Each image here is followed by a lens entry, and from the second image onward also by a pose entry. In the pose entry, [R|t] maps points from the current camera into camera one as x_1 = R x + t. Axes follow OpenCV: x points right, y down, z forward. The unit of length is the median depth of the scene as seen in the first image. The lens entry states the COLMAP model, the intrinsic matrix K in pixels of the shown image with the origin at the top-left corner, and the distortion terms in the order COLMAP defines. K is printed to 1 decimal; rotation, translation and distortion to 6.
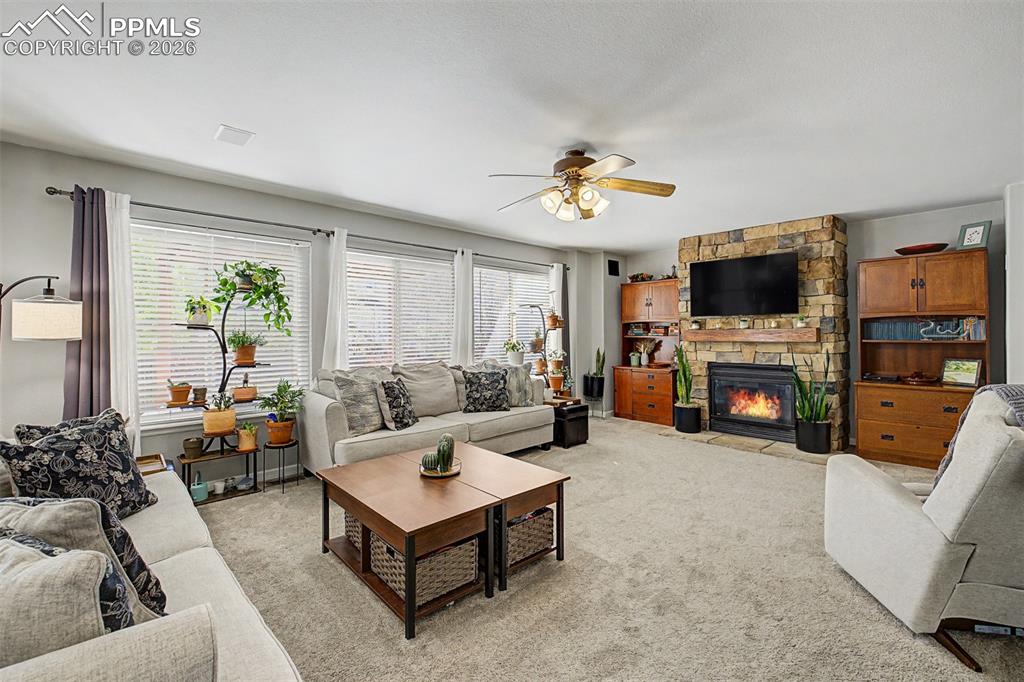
lens RADIAL K [[445.9, 0, 520.2], [0, 445.9, 333.2], [0, 0, 1]] dist [0.002925, -0.000969]
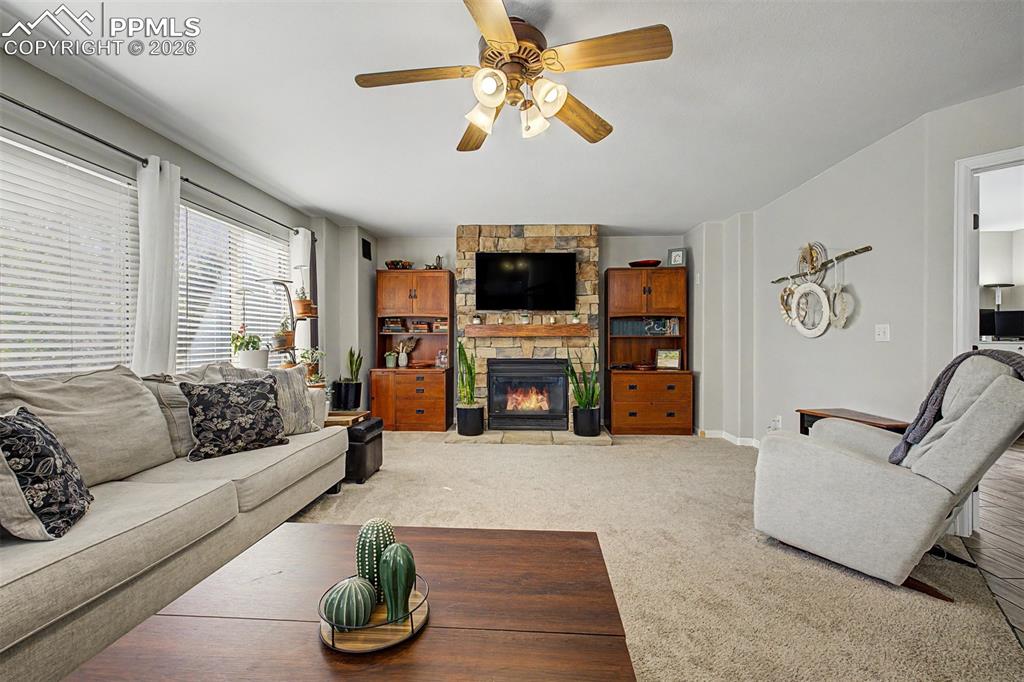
lens RADIAL K [[422.2, 0, 511.5], [0, 422.2, 344.1], [0, 0, 1]] dist [0.001936, -0.000578]
pose [[0.720942, 0.000254, 0.692995, -0.192271], [-0.003622, 0.999988, 0.003402, 0.033887], [-0.692986, -0.004962, 0.720934, 0.352693]]
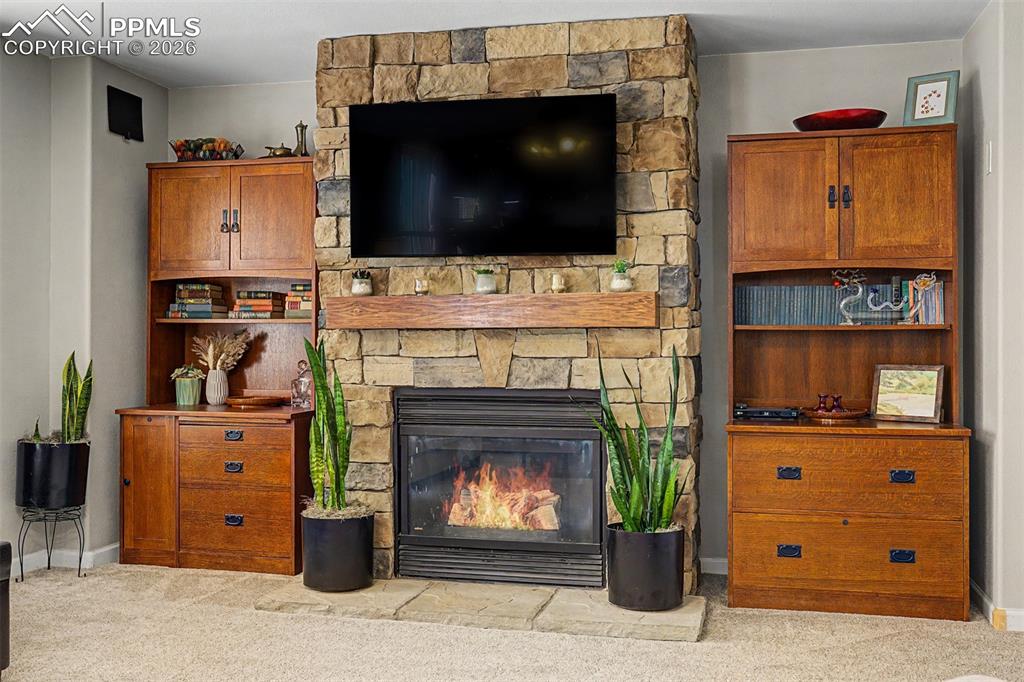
lens RADIAL K [[960.9, 0, 533.1], [0, 960.9, 339.5], [0, 0, 1]] dist [-0.009564, 0.000000]
pose [[0.834654, 0.011245, 0.550660, 0.099045], [-0.007133, 0.999928, -0.009609, 0.037108], [-0.550729, 0.004092, 0.834674, 0.327582]]
